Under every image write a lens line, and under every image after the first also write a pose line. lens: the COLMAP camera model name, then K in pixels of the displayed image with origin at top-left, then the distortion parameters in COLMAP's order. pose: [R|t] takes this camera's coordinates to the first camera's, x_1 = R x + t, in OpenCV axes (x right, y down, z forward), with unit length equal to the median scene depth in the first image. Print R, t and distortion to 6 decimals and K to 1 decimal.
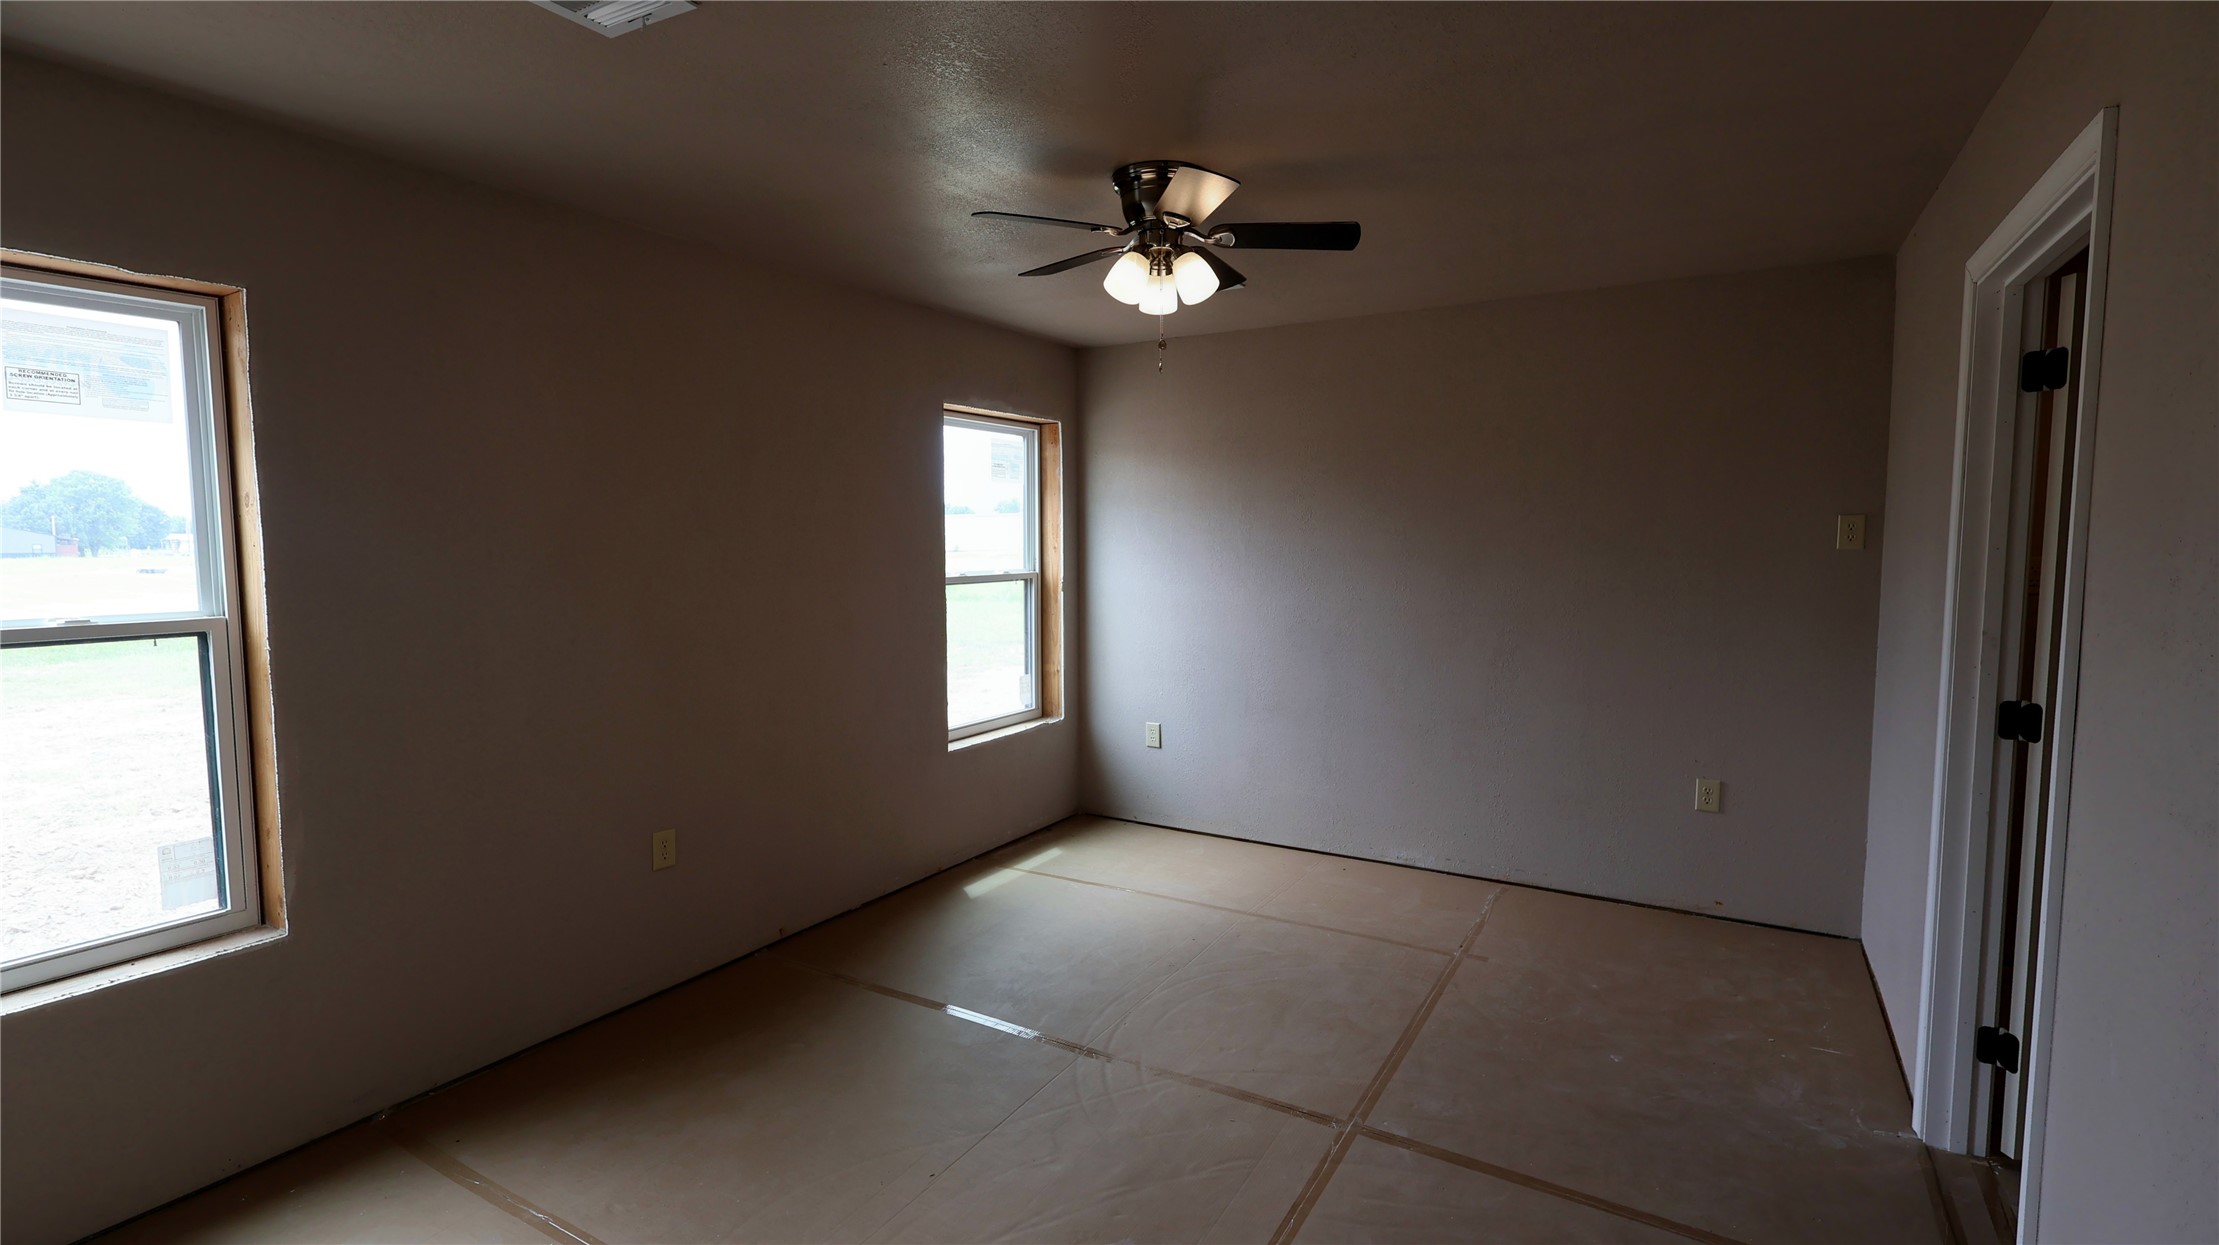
lens RADIAL K [[1032.9, 0, 1109.5], [0, 1032.9, 622.5], [0, 0, 1]] dist [0.000414, 0.000190]
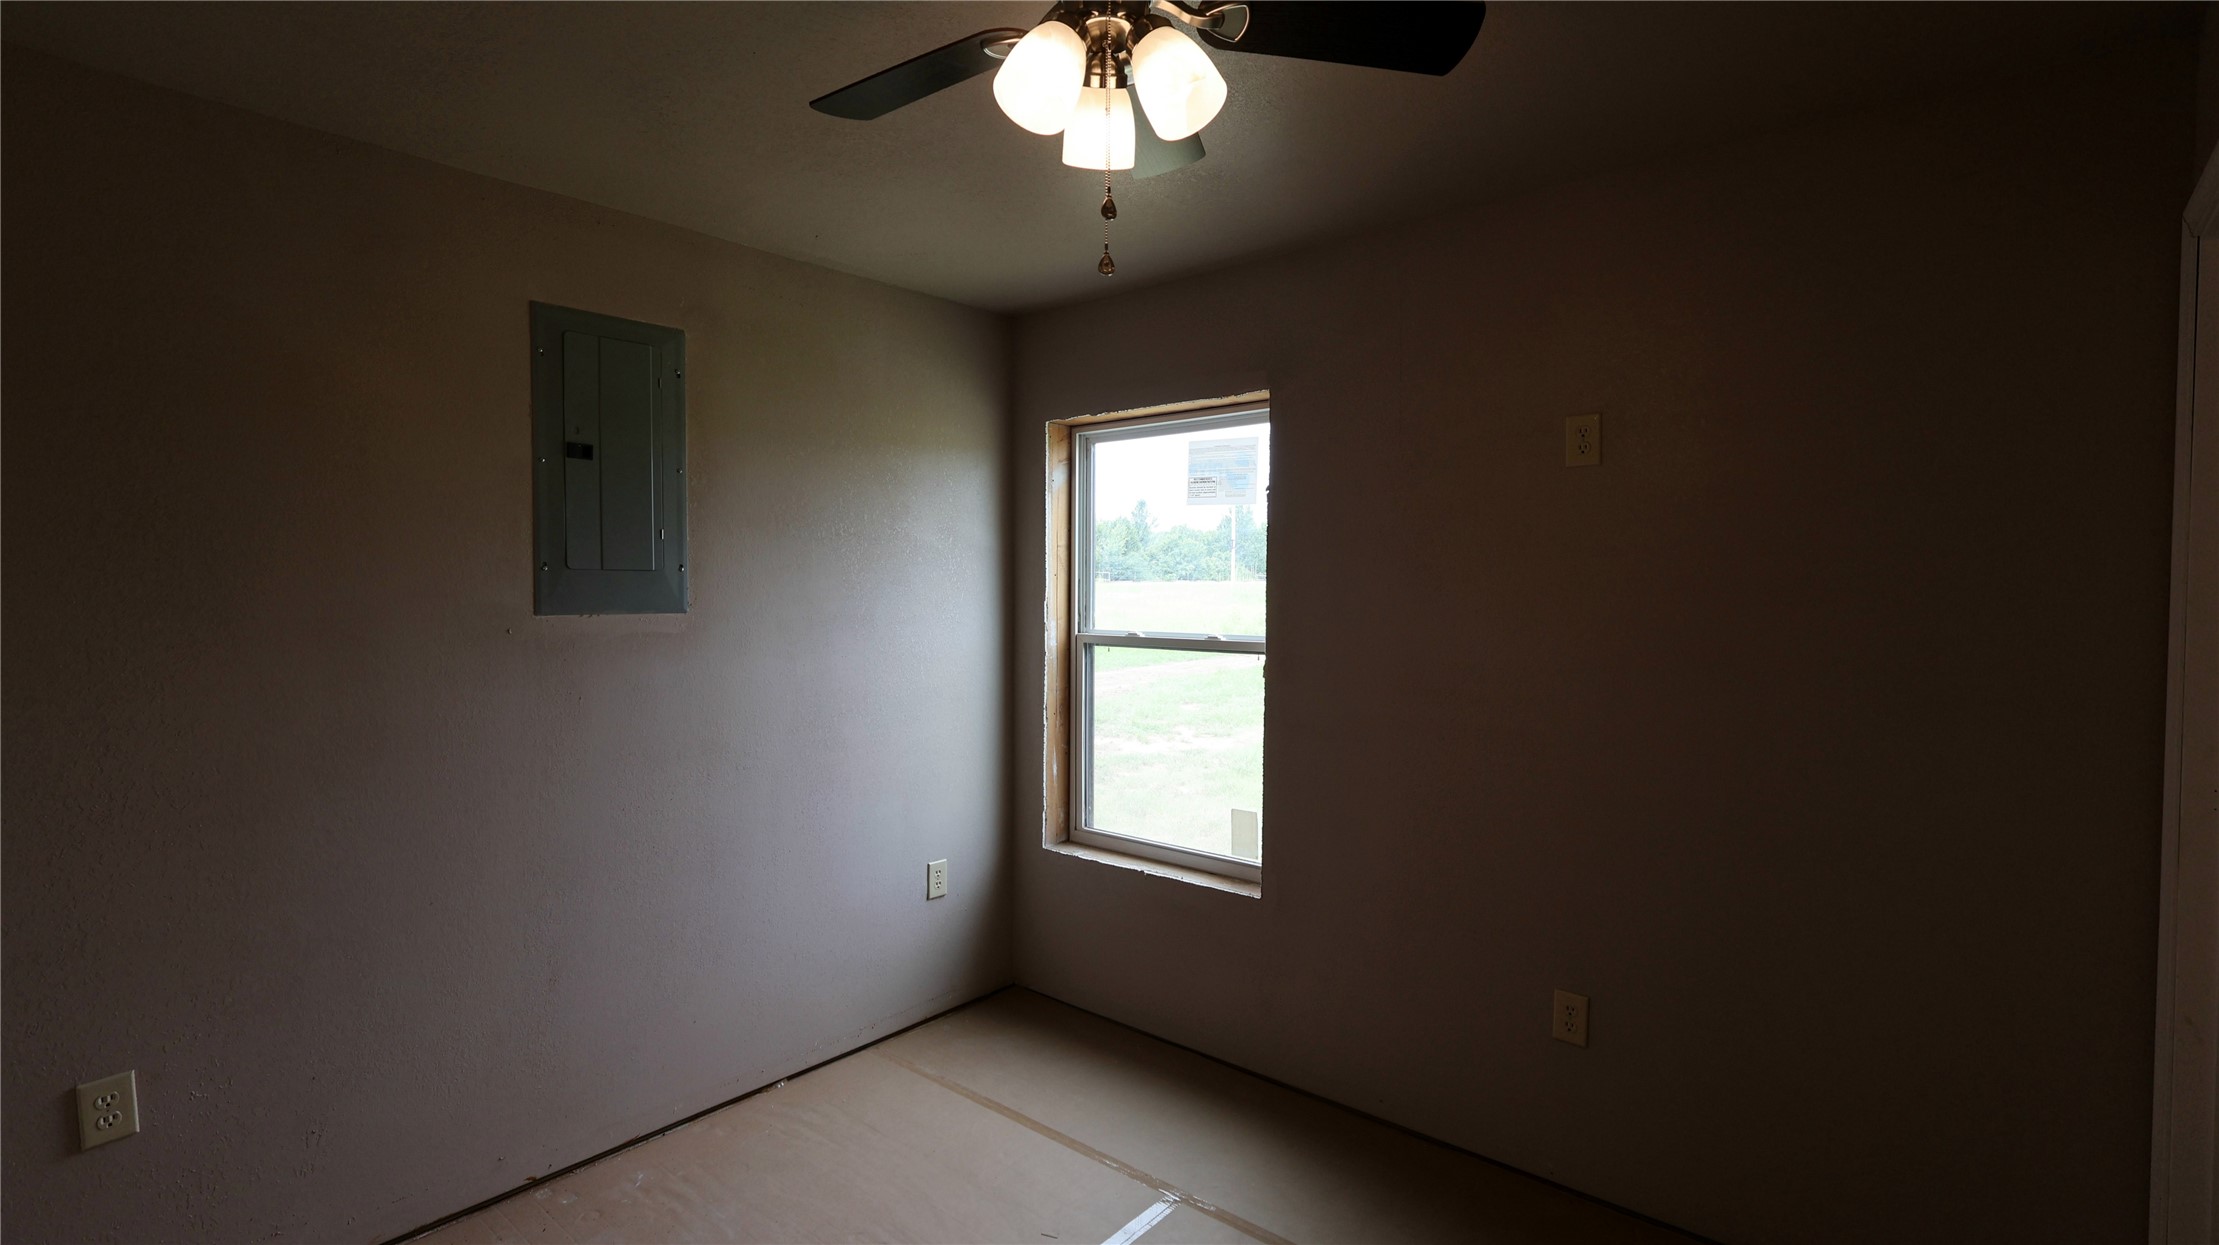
lens RADIAL K [[1032.9, 0, 1109.5], [0, 1032.9, 622.5], [0, 0, 1]] dist [0.000414, 0.000190]
pose [[-0.173815, 0.046645, -0.983673, 0.587715], [-0.078244, 0.995066, 0.061011, -0.099600], [0.981665, 0.087571, -0.169308, 1.103437]]
